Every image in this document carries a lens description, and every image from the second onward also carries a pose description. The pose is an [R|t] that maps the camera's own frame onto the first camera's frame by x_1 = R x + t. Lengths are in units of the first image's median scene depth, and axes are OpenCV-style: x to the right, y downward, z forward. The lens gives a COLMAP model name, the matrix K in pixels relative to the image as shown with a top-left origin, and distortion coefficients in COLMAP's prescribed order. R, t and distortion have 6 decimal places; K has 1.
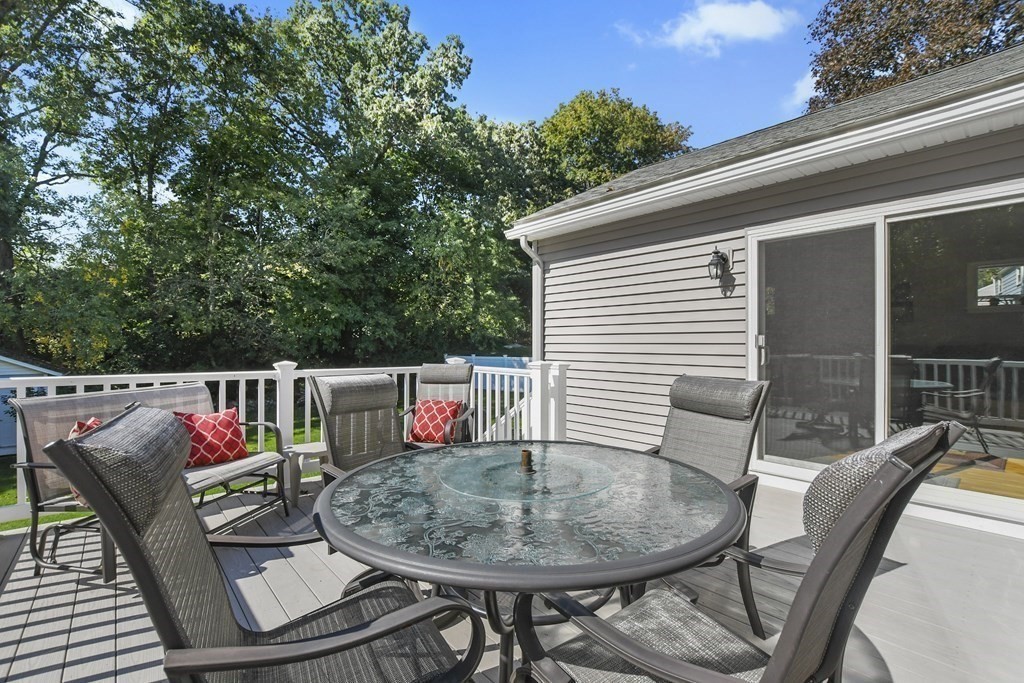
lens RADIAL K [[451.2, 0, 514.6], [0, 451.2, 345.5], [0, 0, 1]] dist [-0.021110, 0.001203]
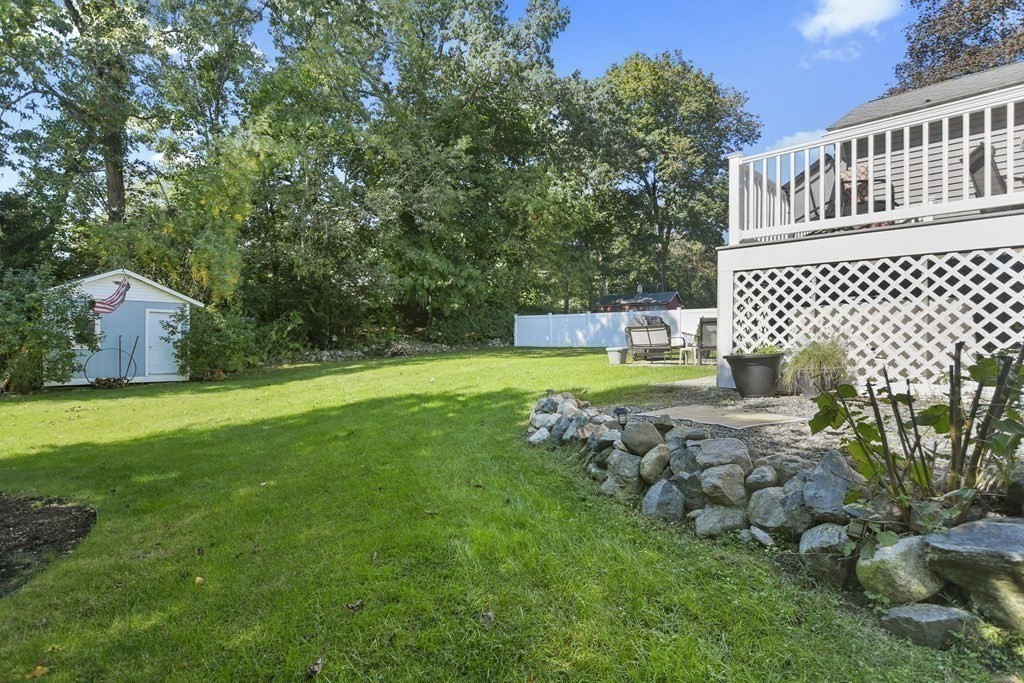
lens RADIAL K [[511.3, 0, 511.5], [0, 511.3, 338.6], [0, 0, 1]] dist [0.003280, -0.000277]
pose [[0.998138, 0.011393, 0.059929, -0.265754], [-0.010952, 0.999910, -0.007686, 0.093238], [-0.060011, 0.007015, 0.998173, -0.122601]]
